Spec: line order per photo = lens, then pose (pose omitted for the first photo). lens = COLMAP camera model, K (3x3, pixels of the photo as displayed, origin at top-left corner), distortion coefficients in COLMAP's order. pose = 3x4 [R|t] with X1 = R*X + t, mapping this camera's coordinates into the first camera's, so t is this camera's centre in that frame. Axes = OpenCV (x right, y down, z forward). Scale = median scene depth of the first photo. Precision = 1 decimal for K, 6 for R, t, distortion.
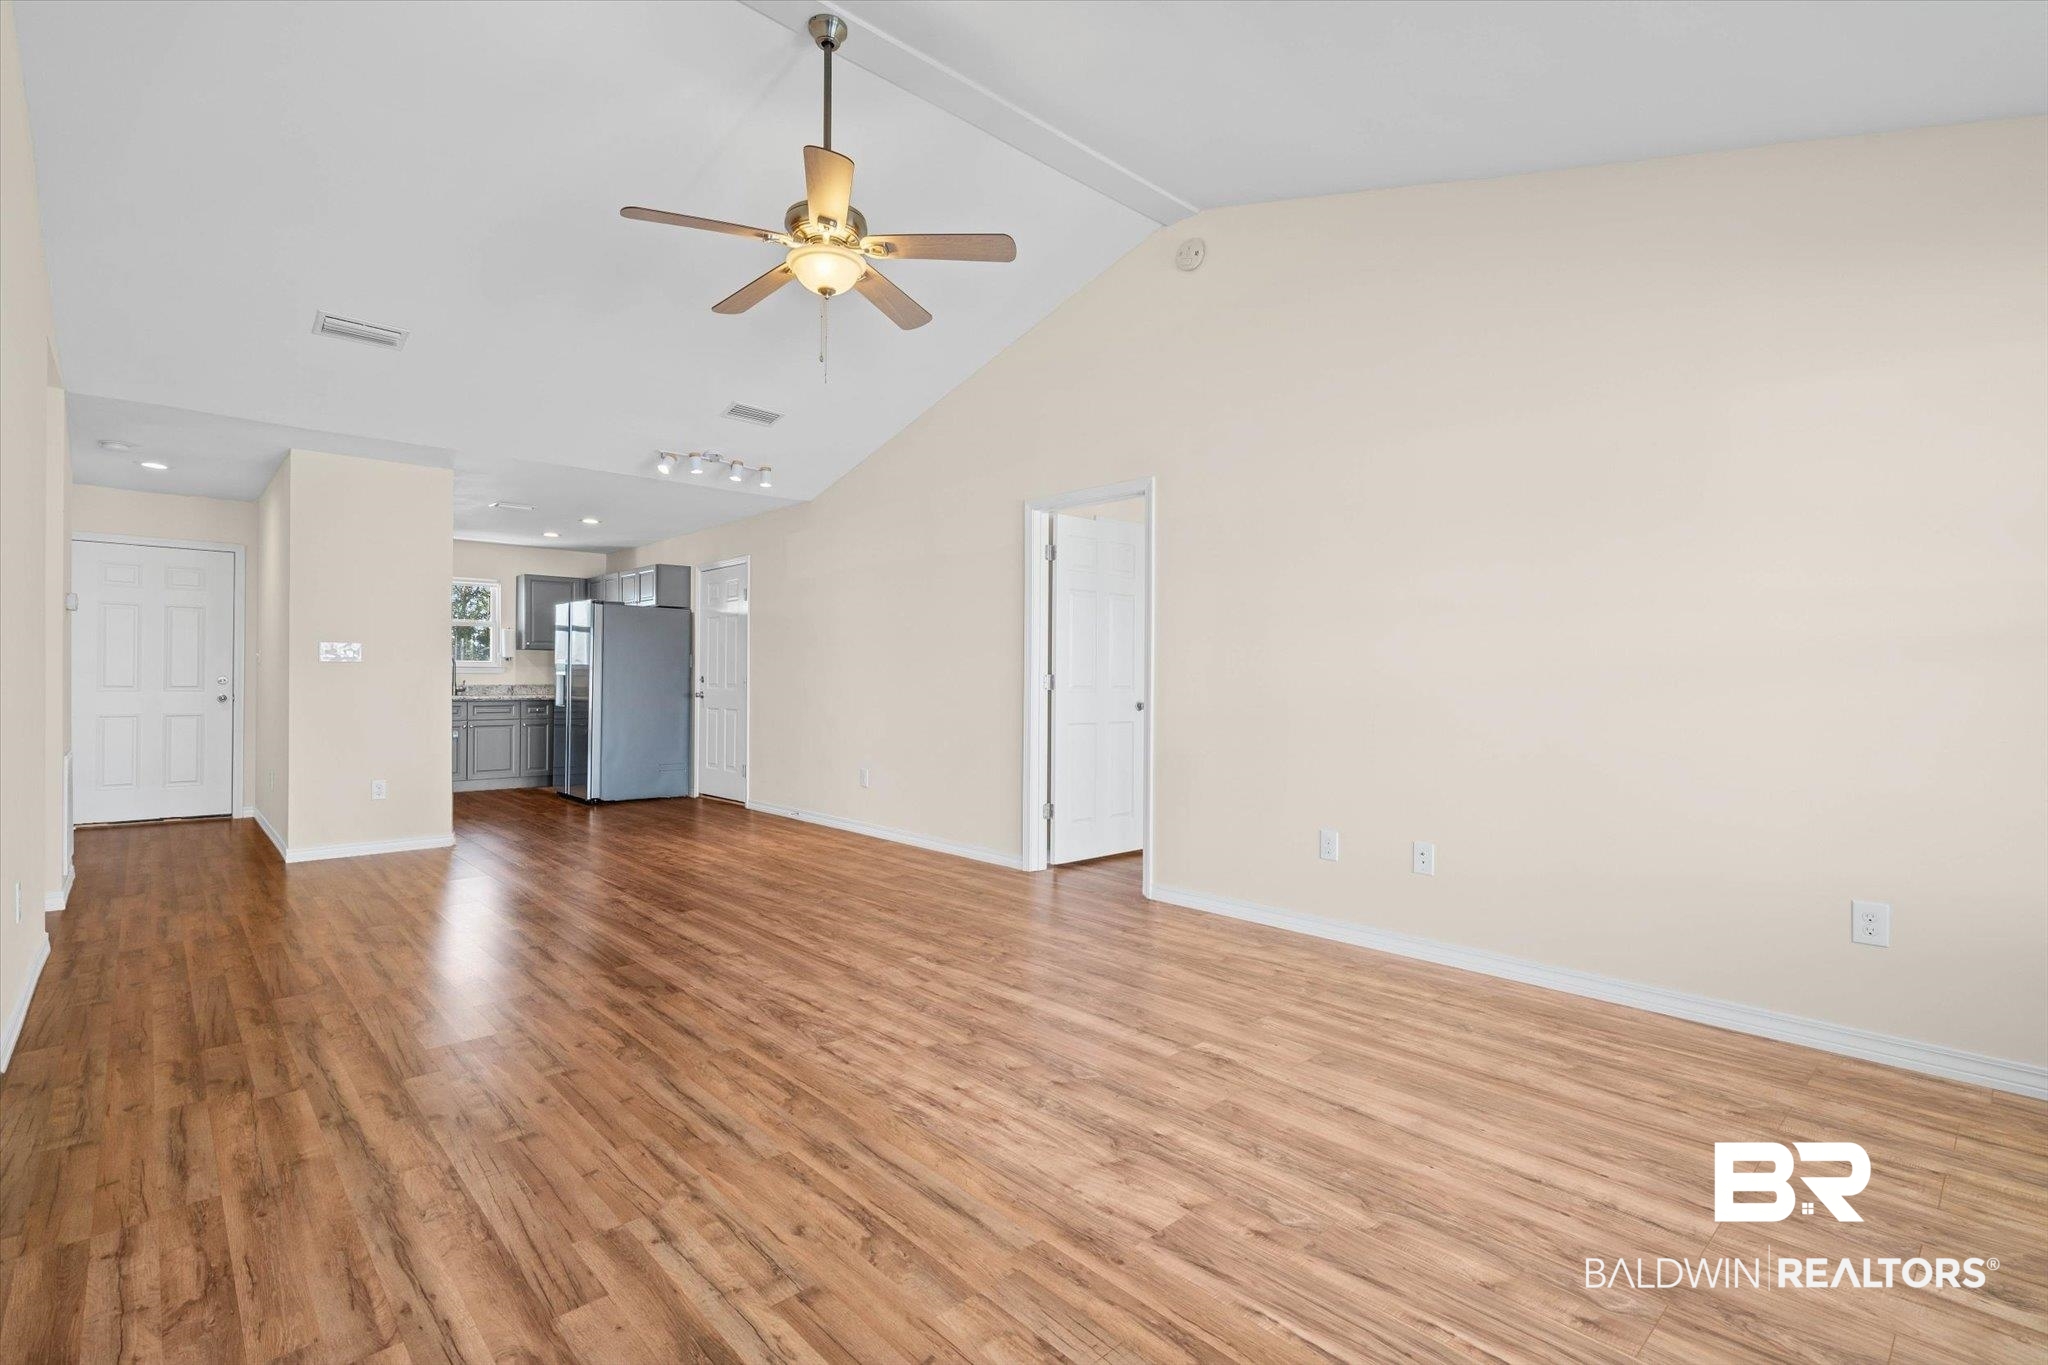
lens RADIAL K [[943.1, 0, 1019.1], [0, 943.1, 676.6], [0, 0, 1]] dist [0.002648, 0.000291]
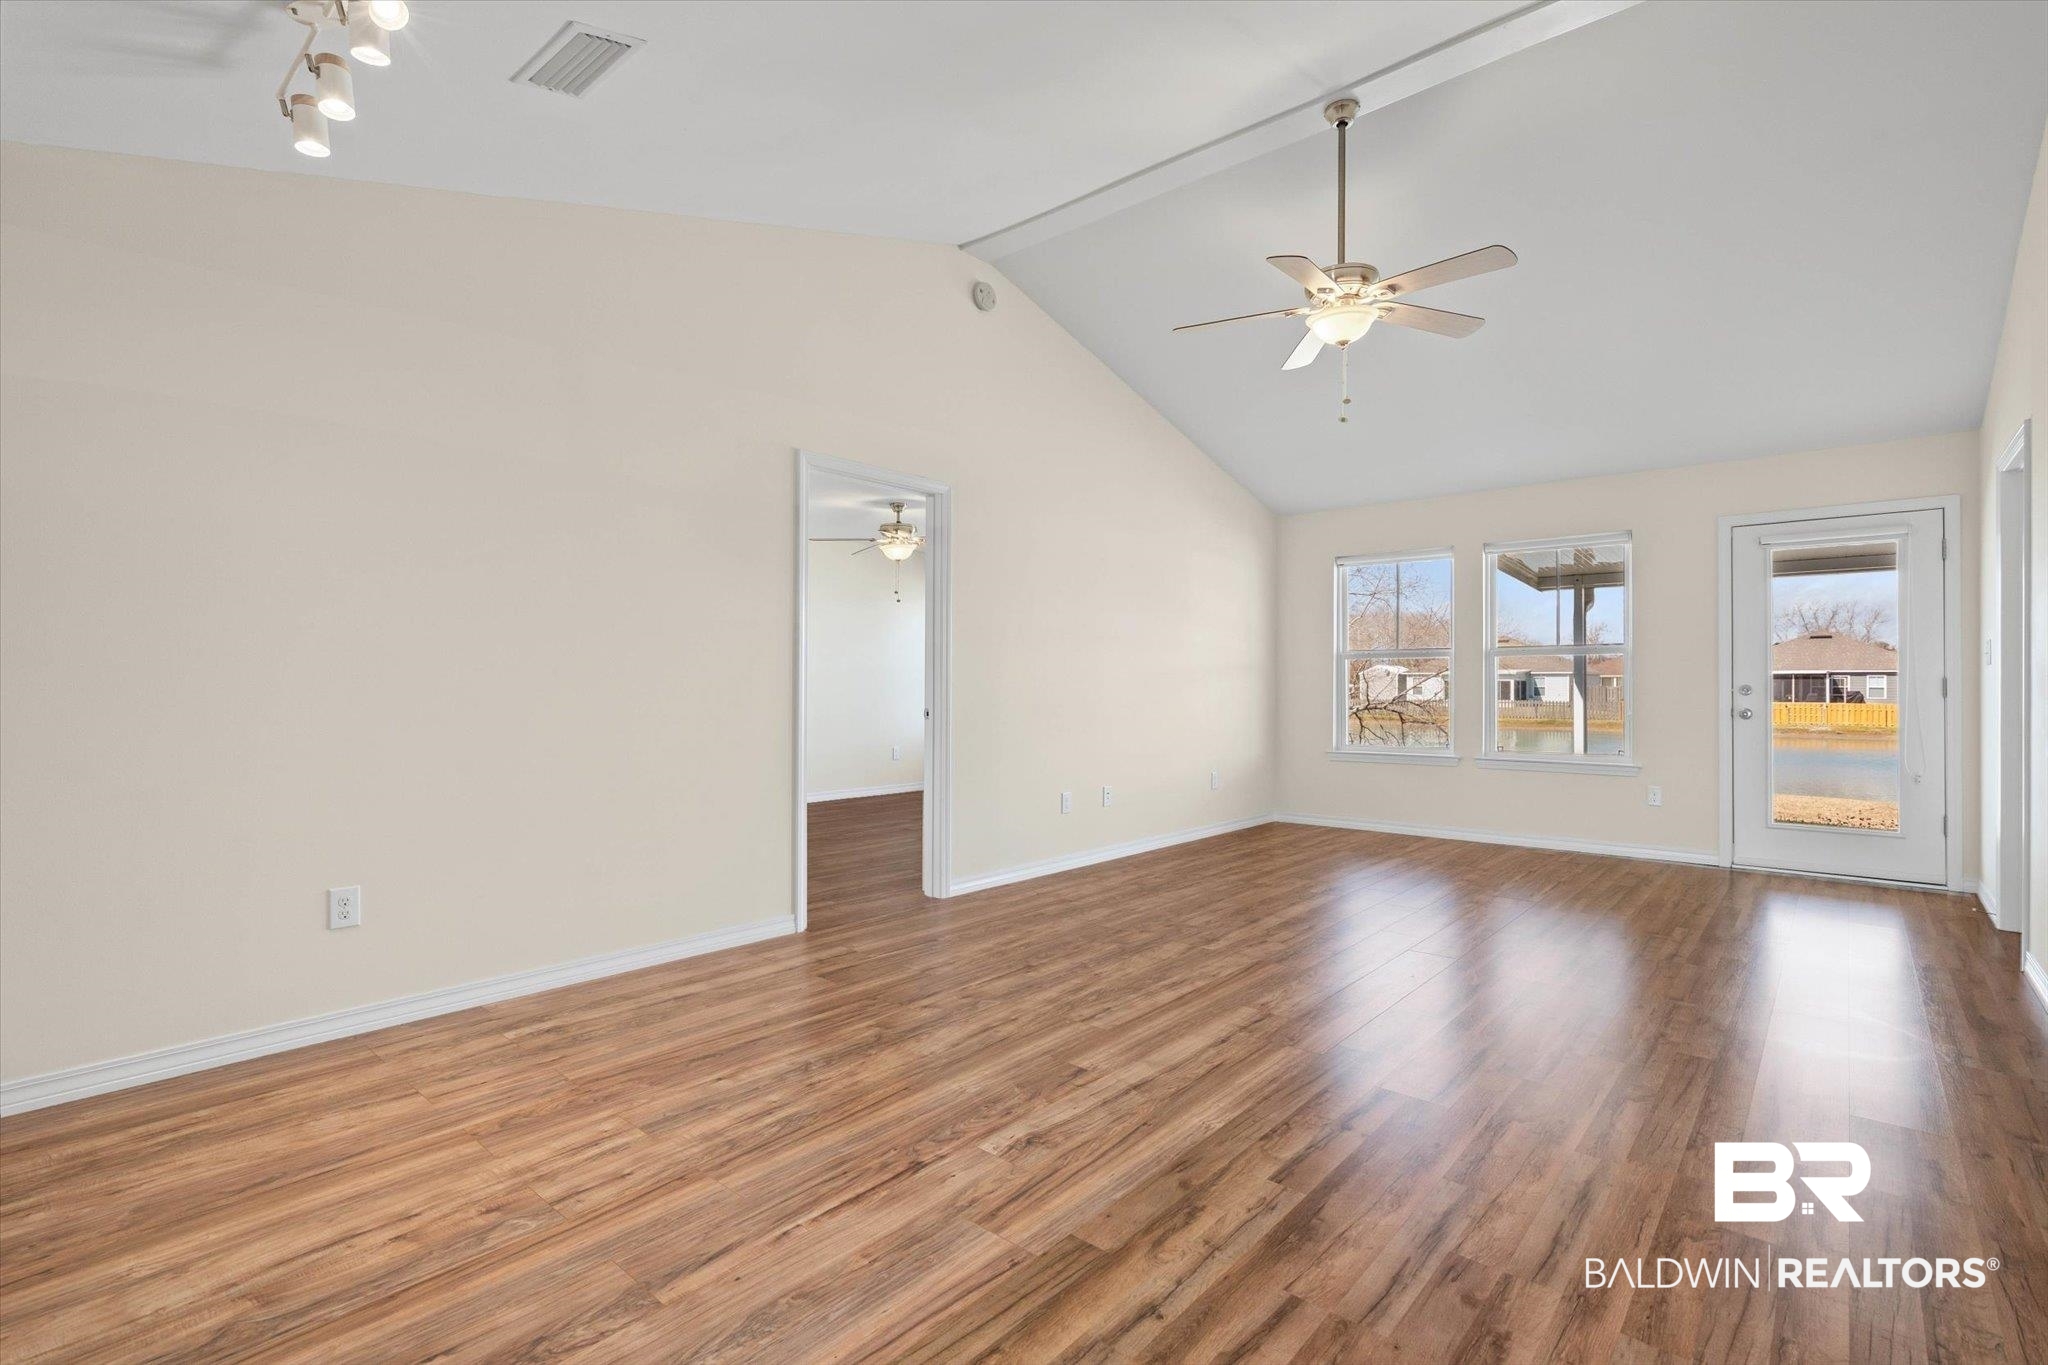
lens RADIAL K [[943.1, 0, 1019.1], [0, 943.1, 676.6], [0, 0, 1]] dist [0.002648, 0.000291]
pose [[-0.104126, 0.004262, 0.994555, -1.342240], [-0.000649, 0.999990, -0.004353, 0.000648], [-0.994564, -0.001098, -0.104122, 1.555951]]
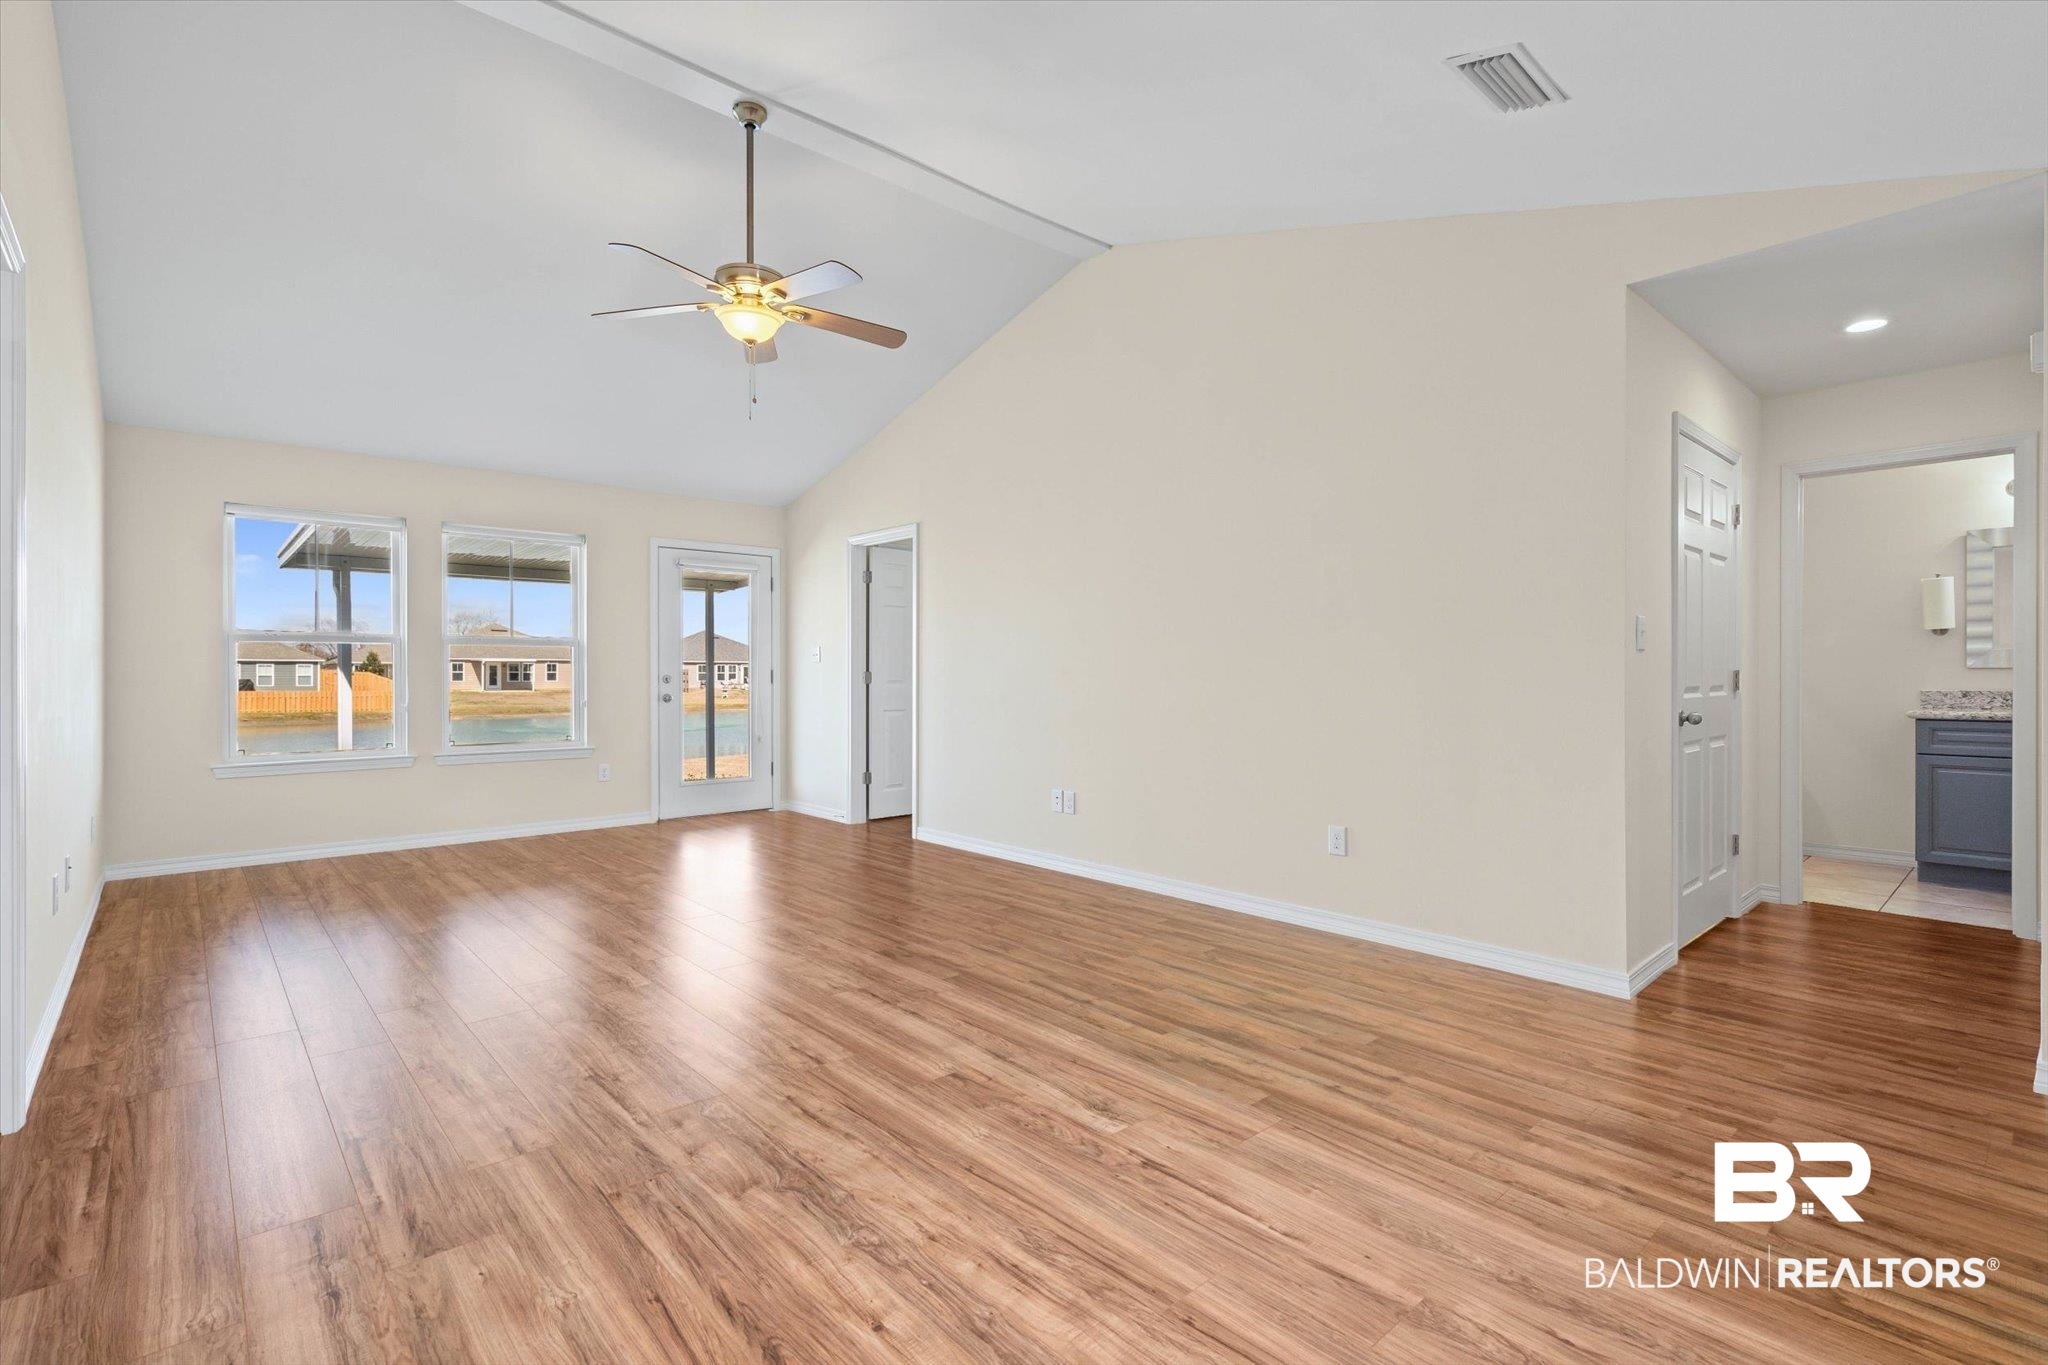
lens RADIAL K [[944.6, 0, 1017.5], [0, 944.6, 676.5], [0, 0, 1]] dist [0.002810, 0.000093]
pose [[-0.999841, -0.004376, 0.017262, -0.570694], [-0.004311, 0.999983, 0.003811, -0.001524], [-0.017278, 0.003736, -0.999844, 2.236080]]
